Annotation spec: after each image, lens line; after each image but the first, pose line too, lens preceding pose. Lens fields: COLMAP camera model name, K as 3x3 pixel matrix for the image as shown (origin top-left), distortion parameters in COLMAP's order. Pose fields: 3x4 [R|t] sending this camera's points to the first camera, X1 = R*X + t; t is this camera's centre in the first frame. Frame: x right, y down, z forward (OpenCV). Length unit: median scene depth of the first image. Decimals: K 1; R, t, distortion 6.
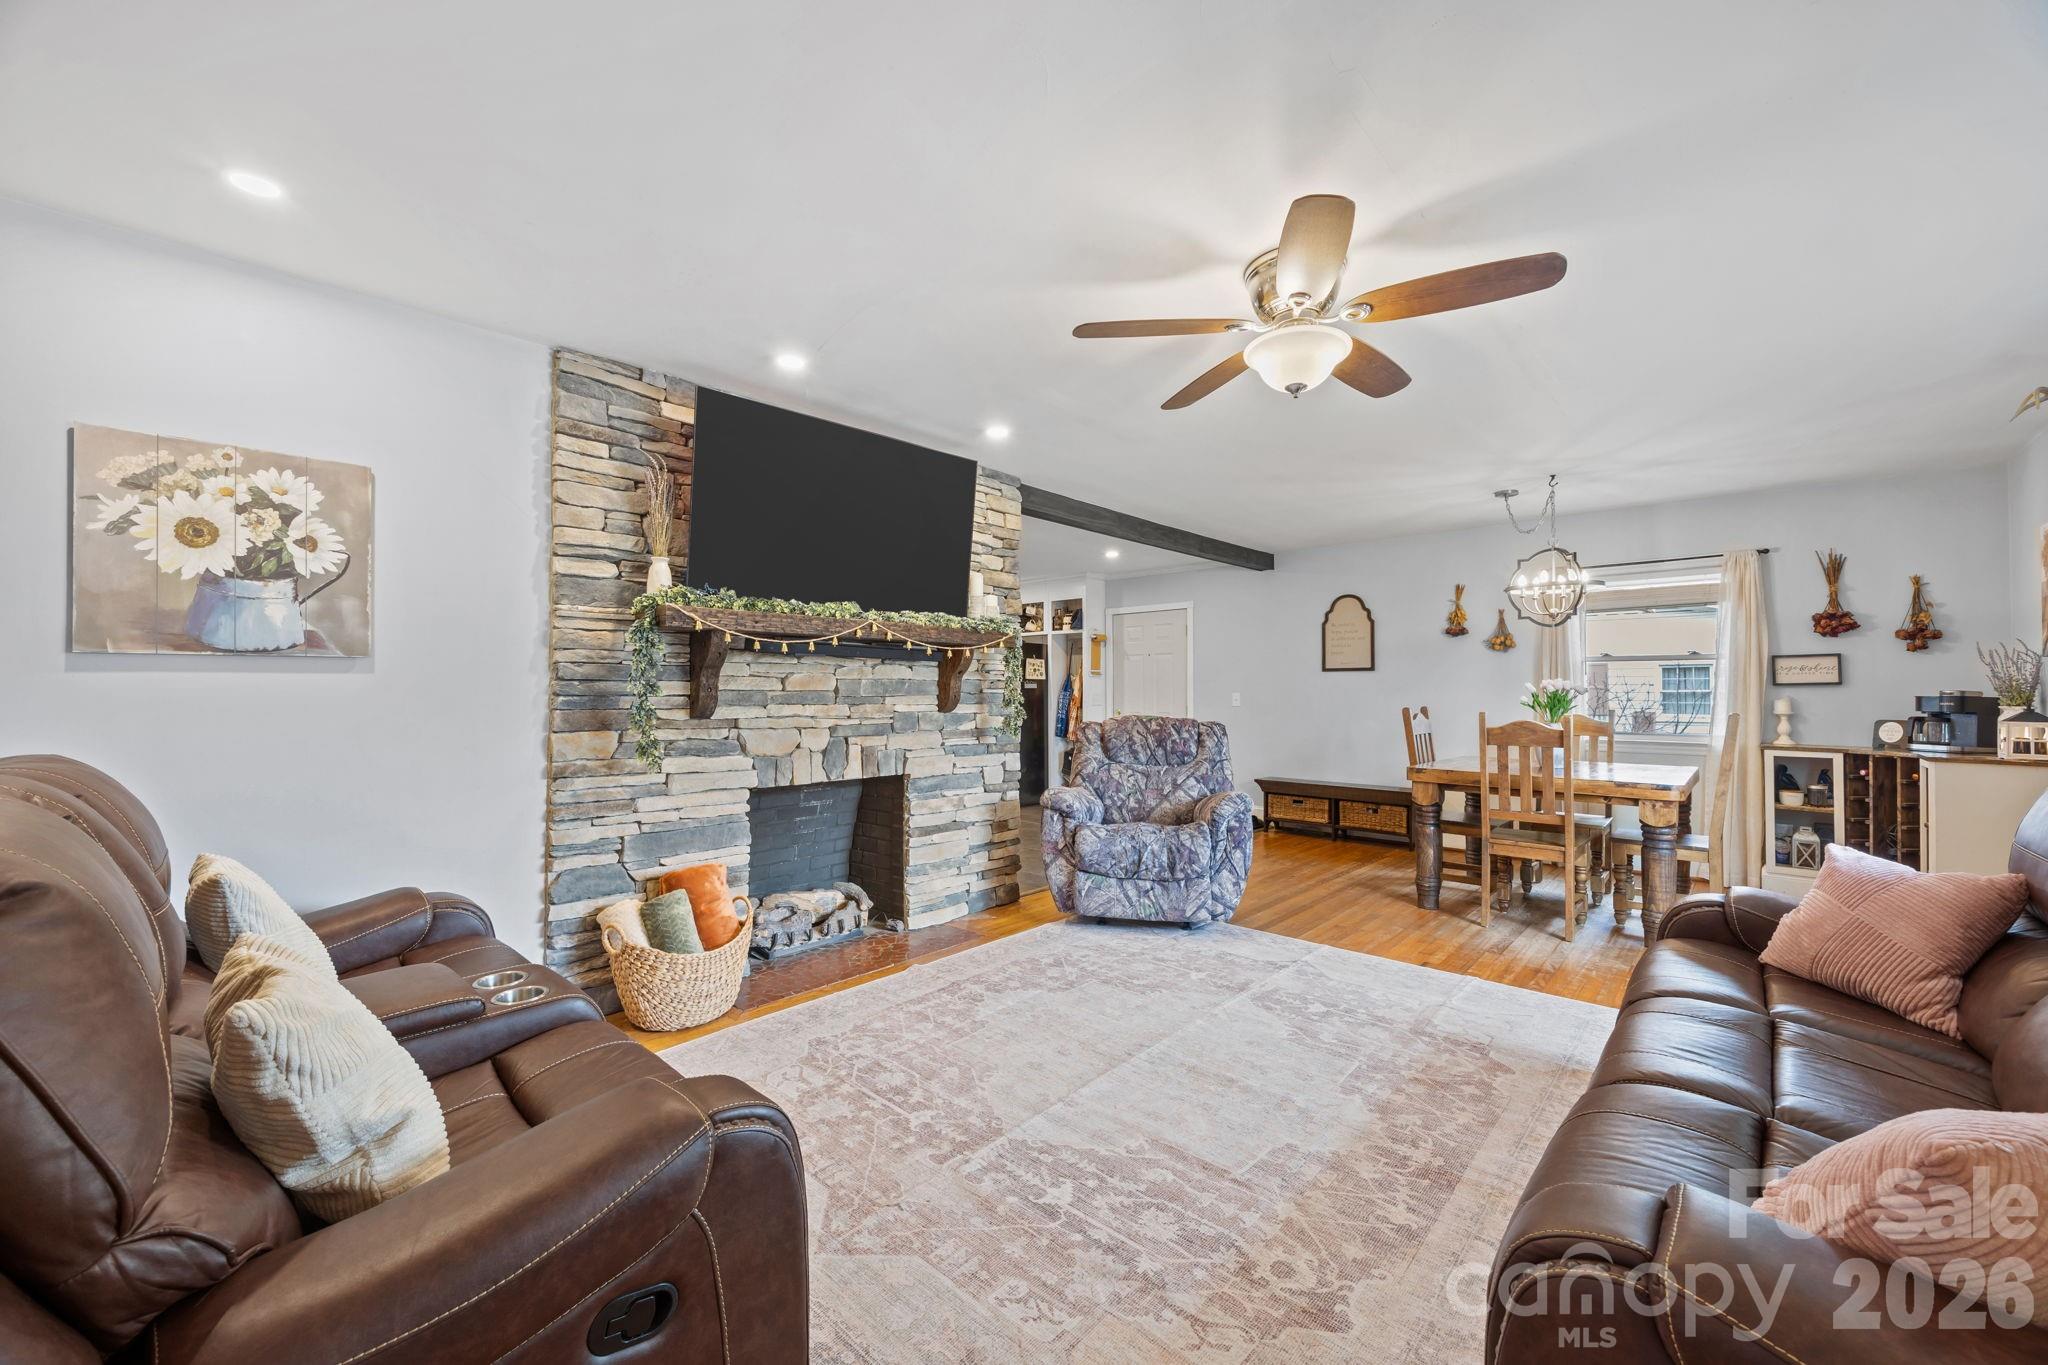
lens RADIAL K [[790.6, 0, 1026.7], [0, 790.6, 677.8], [0, 0, 1]] dist [0.001699, -0.000564]
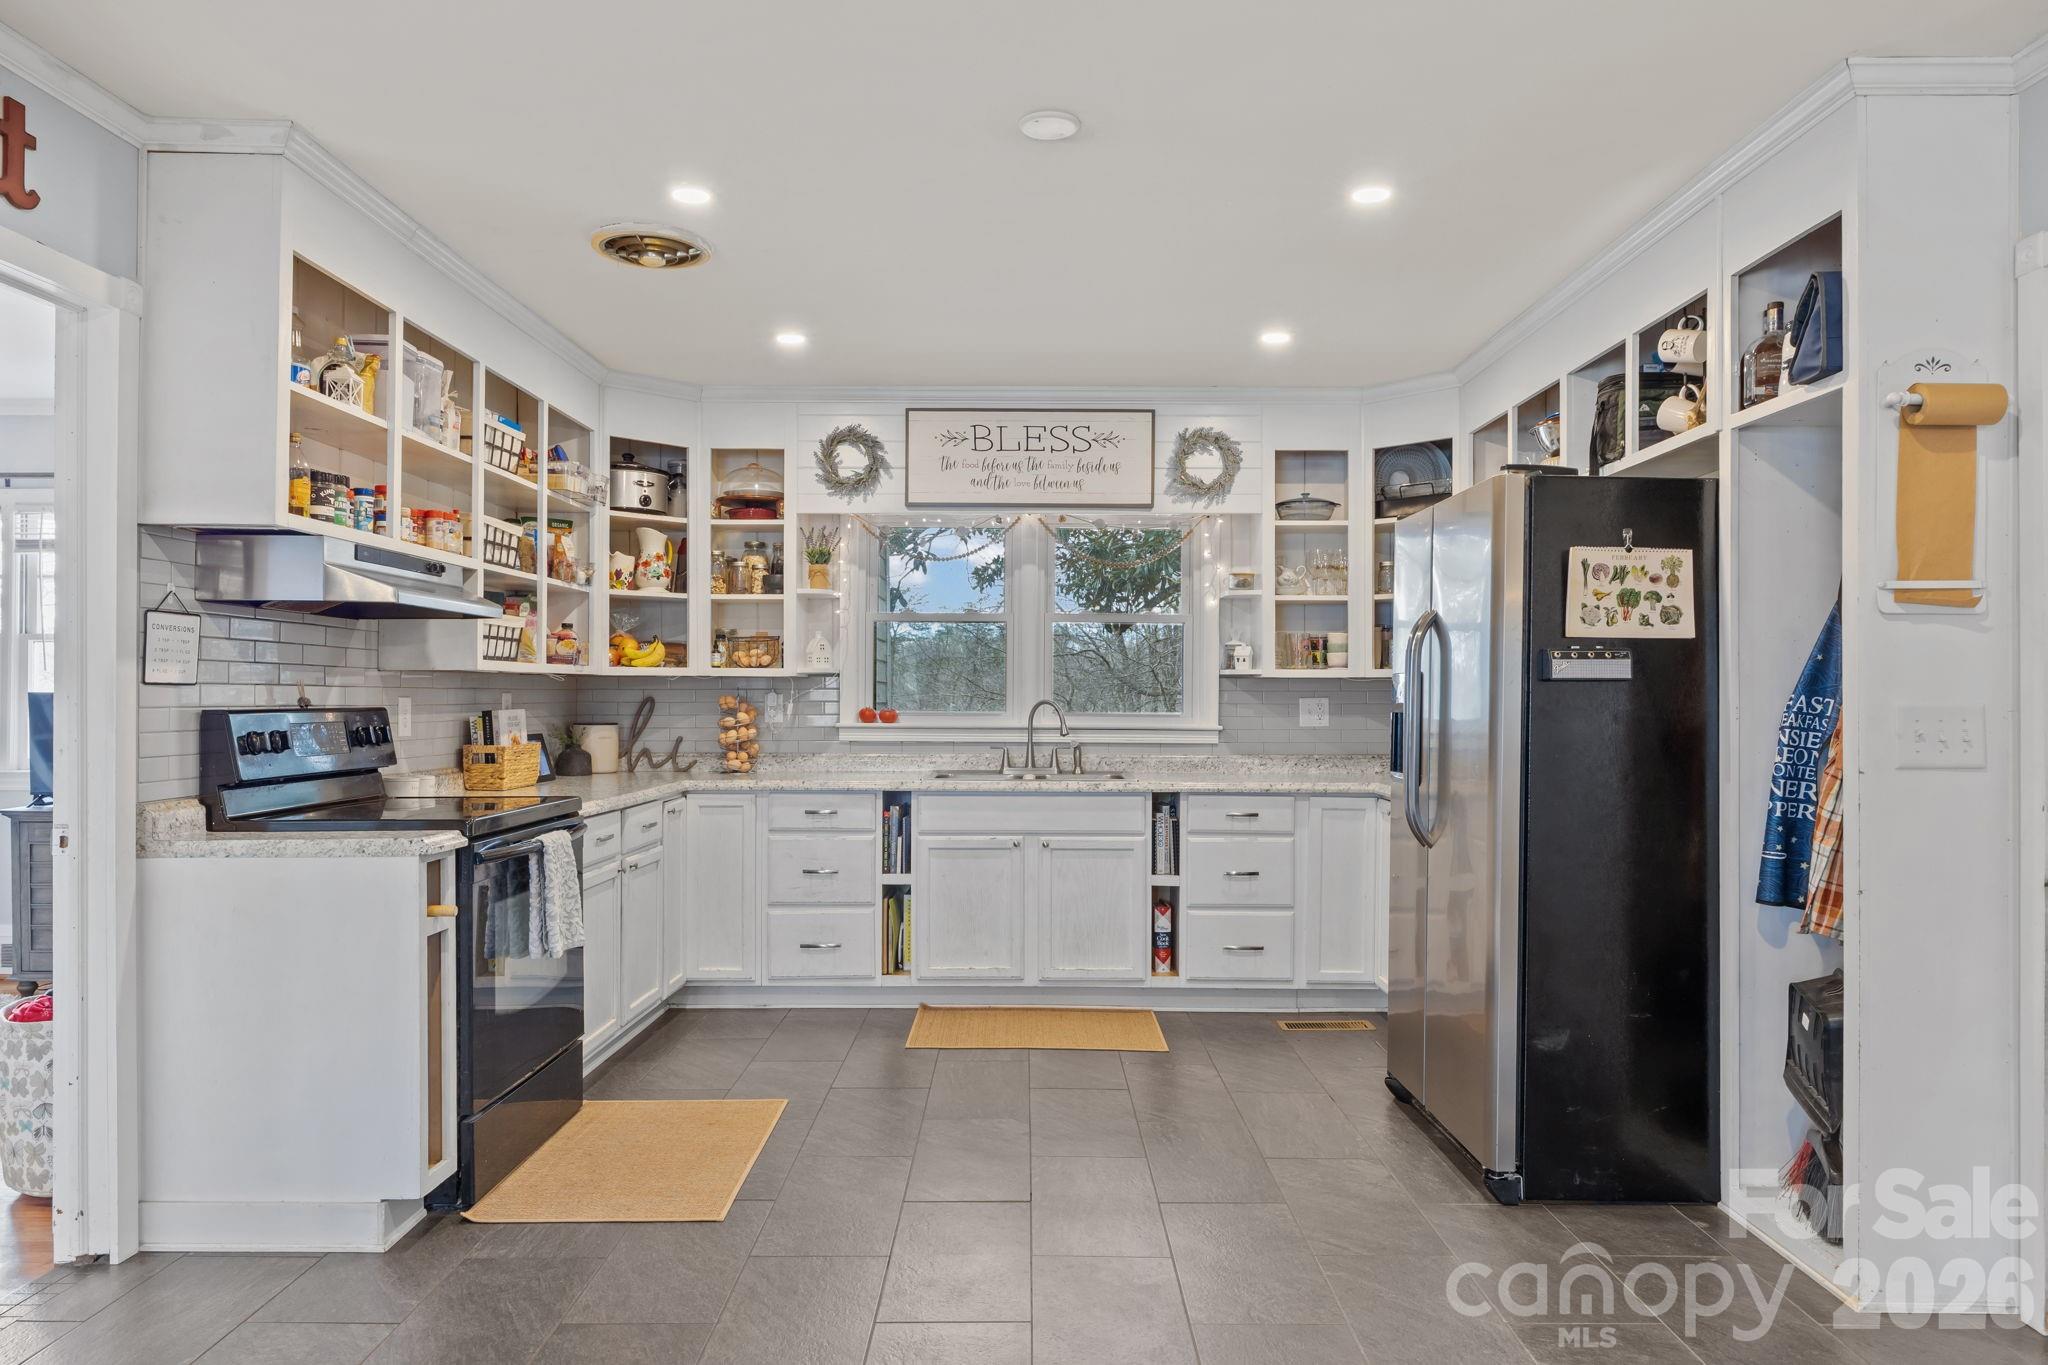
lens RADIAL K [[1332.2, 0, 1020.3], [0, 1332.2, 683.6], [0, 0, 1]] dist [-0.007522, 0.007676]
pose [[0.669960, 0.000946, -0.742397, 0.326847], [0.005210, 0.999969, 0.005975, 0.022178], [0.742379, -0.007871, 0.669934, 1.171241]]
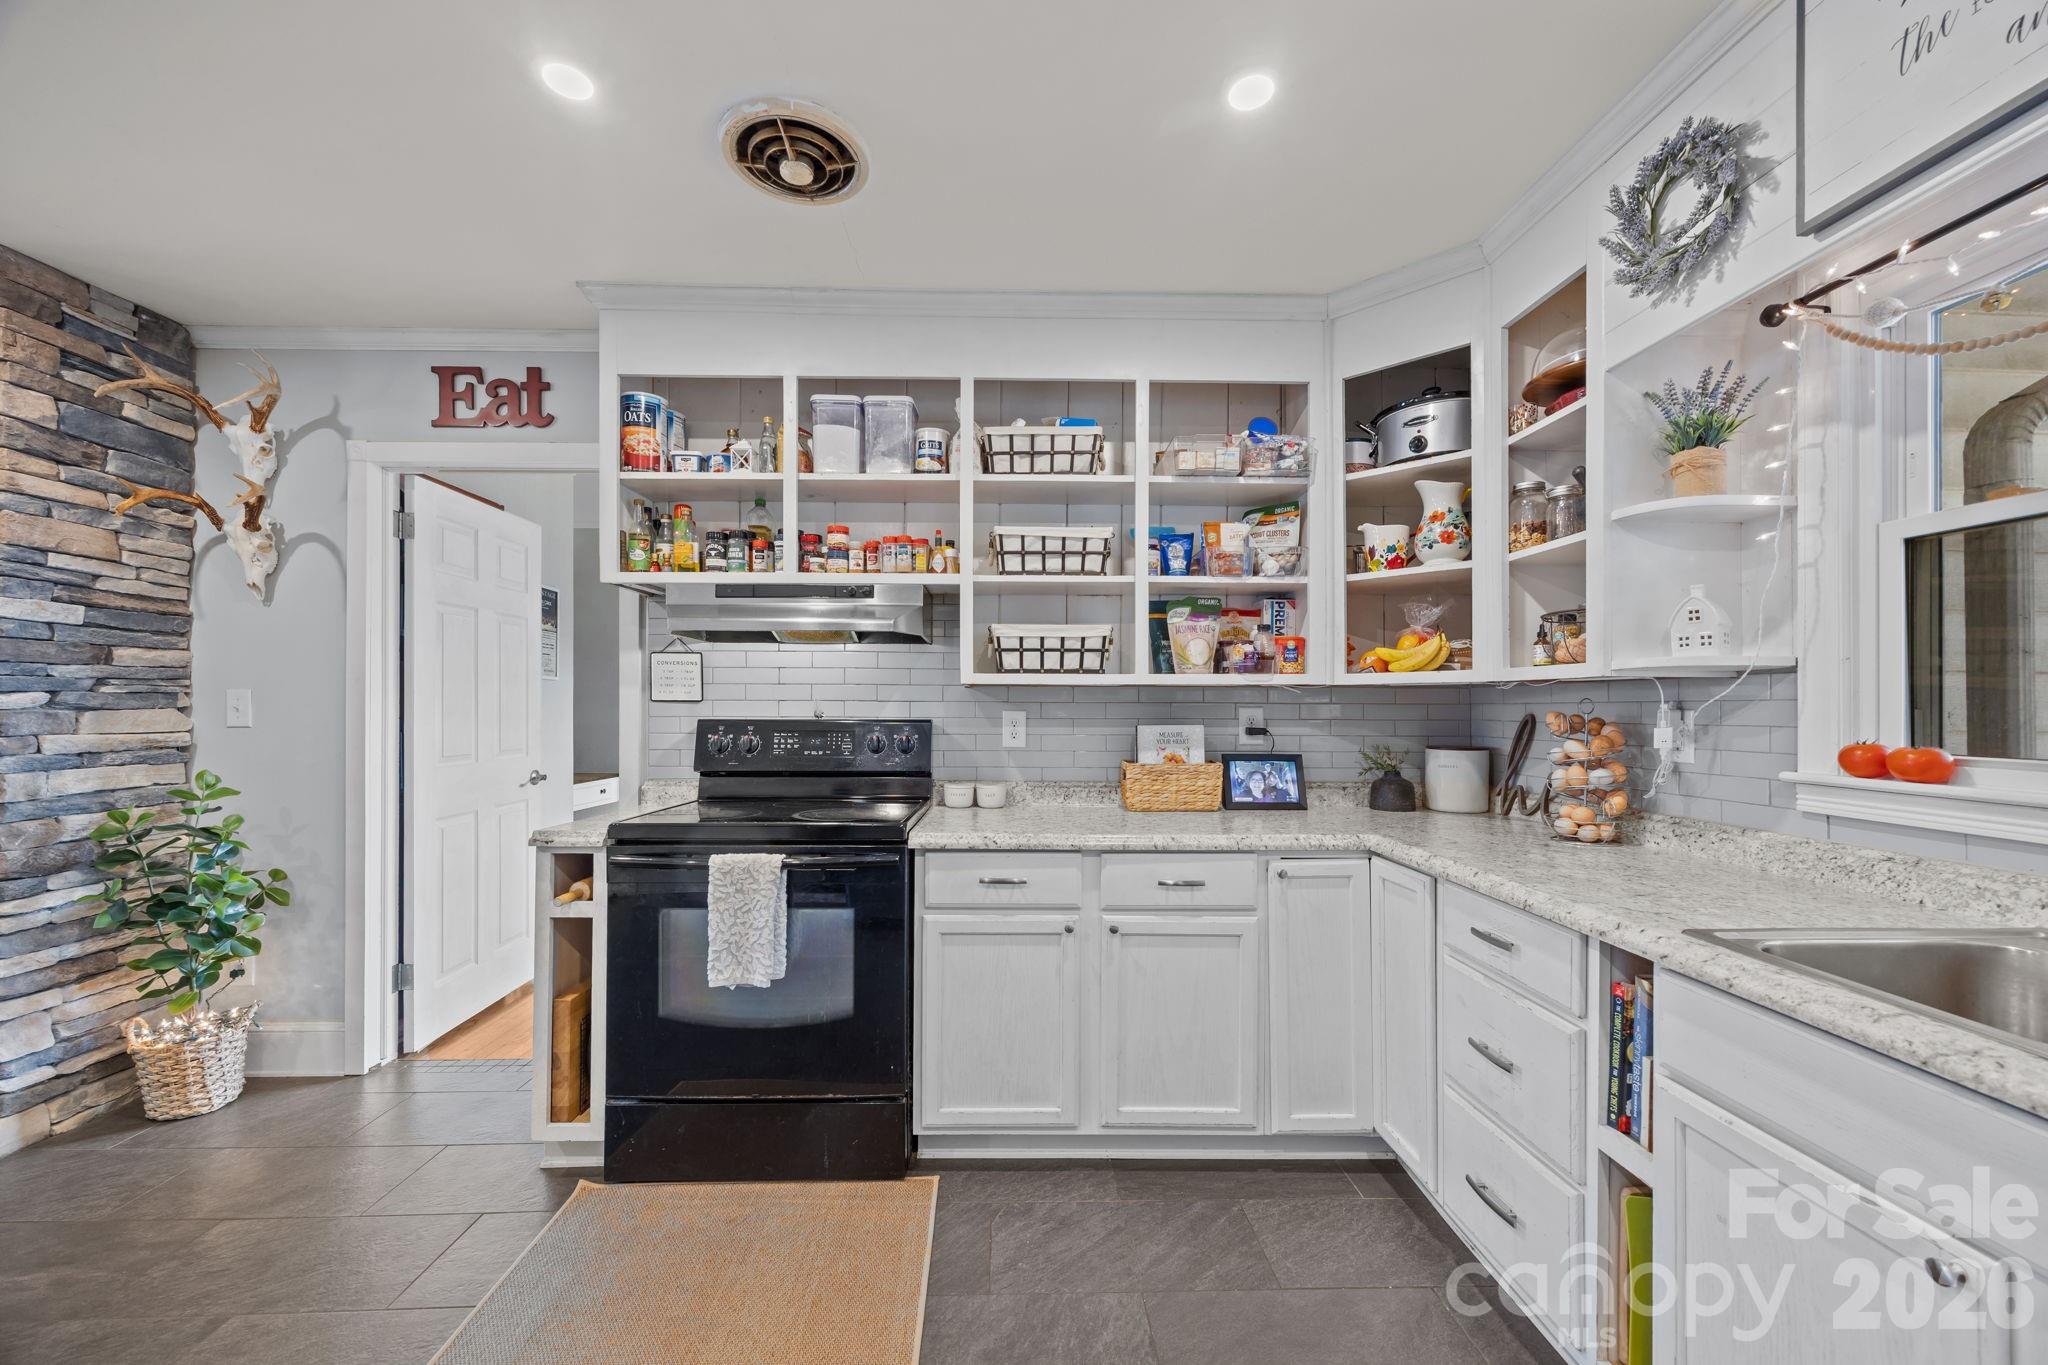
lens RADIAL K [[790.6, 0, 1028.5], [0, 790.6, 701.3], [0, 0, 1]] dist [0.001699, -0.000564]
pose [[-0.718989, -0.000509, -0.695022, -0.239414], [0.012134, 0.999838, -0.013284, 0.035361], [0.694916, -0.017984, -0.718866, 1.909212]]
